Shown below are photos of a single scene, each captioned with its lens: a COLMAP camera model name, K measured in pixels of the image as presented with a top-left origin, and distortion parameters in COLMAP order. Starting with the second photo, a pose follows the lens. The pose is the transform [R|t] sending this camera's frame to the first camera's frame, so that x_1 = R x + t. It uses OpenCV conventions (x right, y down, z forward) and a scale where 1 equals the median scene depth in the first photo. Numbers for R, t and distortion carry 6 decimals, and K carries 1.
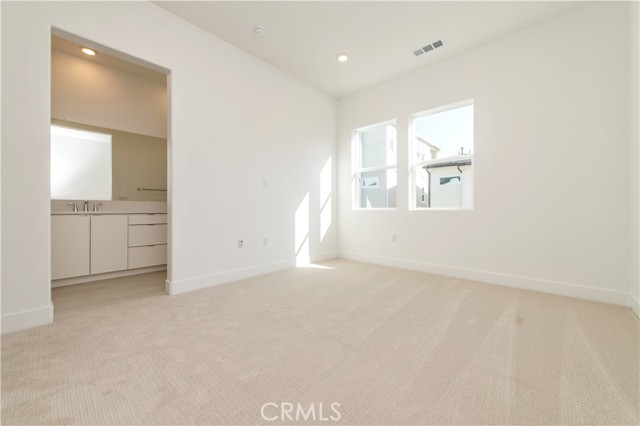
lens RADIAL K [[253.3, 0, 321.9], [0, 253.3, 211.4], [0, 0, 1]] dist [0.008690, -0.000307]
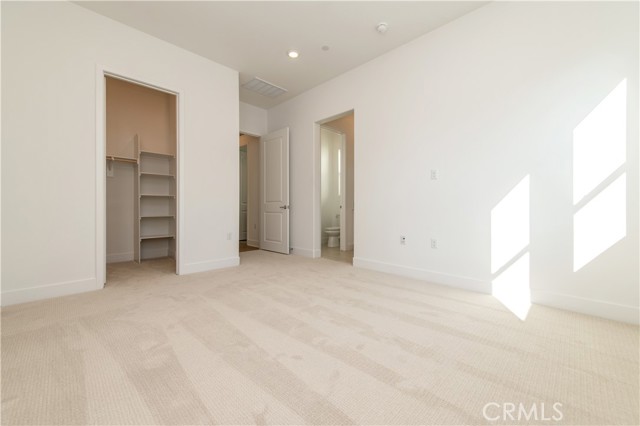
lens RADIAL K [[253.3, 0, 321.9], [0, 253.3, 211.4], [0, 0, 1]] dist [0.008690, -0.000307]
pose [[-0.032329, 0.016190, -0.999346, 0.547463], [0.002107, 0.999868, 0.016131, -0.003479], [0.999475, -0.001584, -0.032359, 0.565167]]
